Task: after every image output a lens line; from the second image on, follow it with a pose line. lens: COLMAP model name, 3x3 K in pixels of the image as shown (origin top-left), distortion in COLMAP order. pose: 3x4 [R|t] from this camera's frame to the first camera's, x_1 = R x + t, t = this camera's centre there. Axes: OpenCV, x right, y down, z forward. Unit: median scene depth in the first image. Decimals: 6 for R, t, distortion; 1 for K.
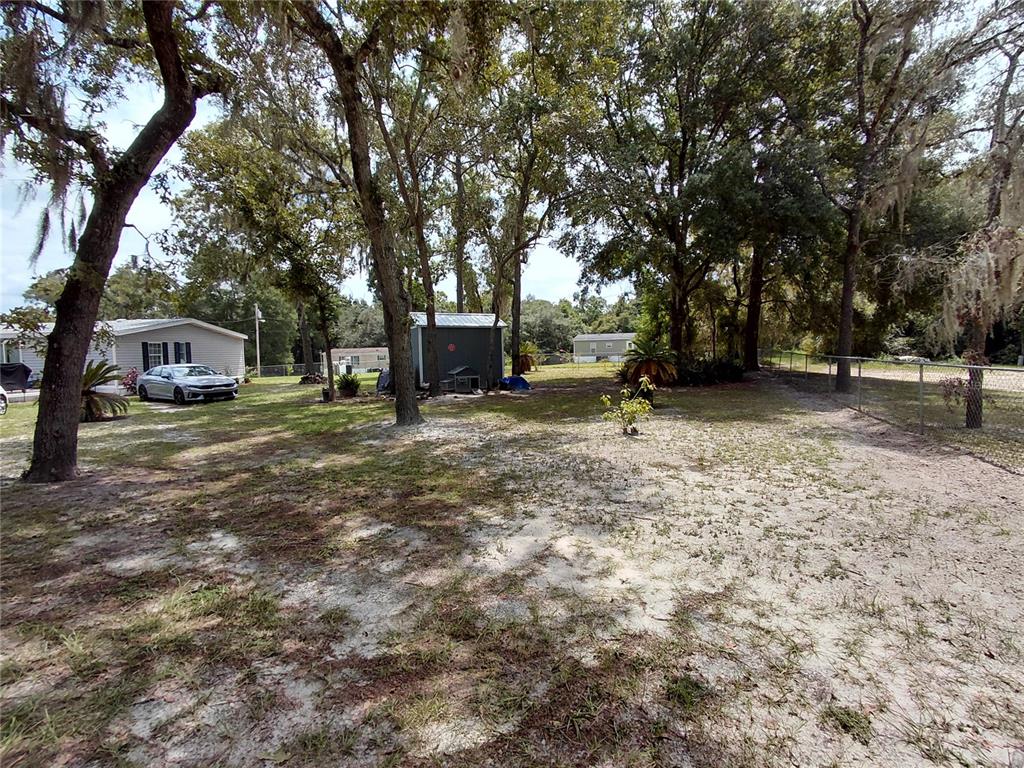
lens RADIAL K [[472.8, 0, 517.6], [0, 472.8, 370.2], [0, 0, 1]] dist [-0.012385, 0.001176]
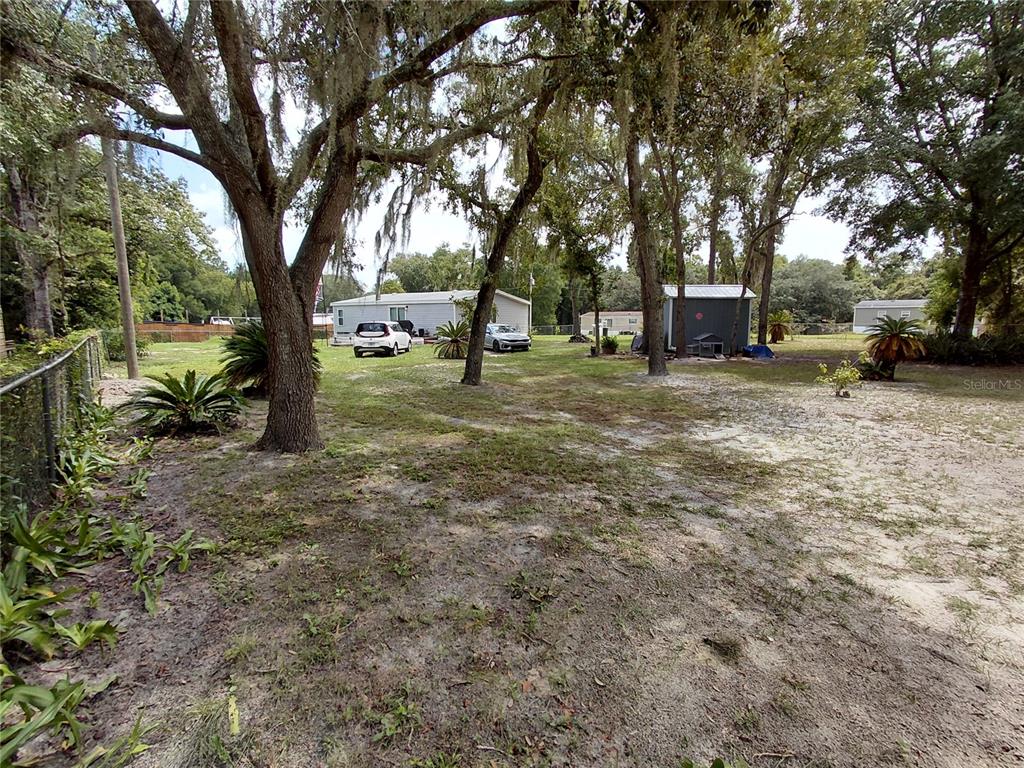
lens RADIAL K [[472.8, 0, 517.6], [0, 472.8, 370.2], [0, 0, 1]] dist [-0.012385, 0.001176]
pose [[0.870108, 0.078490, -0.486572, 0.043616], [-0.040244, 0.995256, 0.088580, -0.002474], [0.491216, -0.057493, 0.869138, -0.206033]]
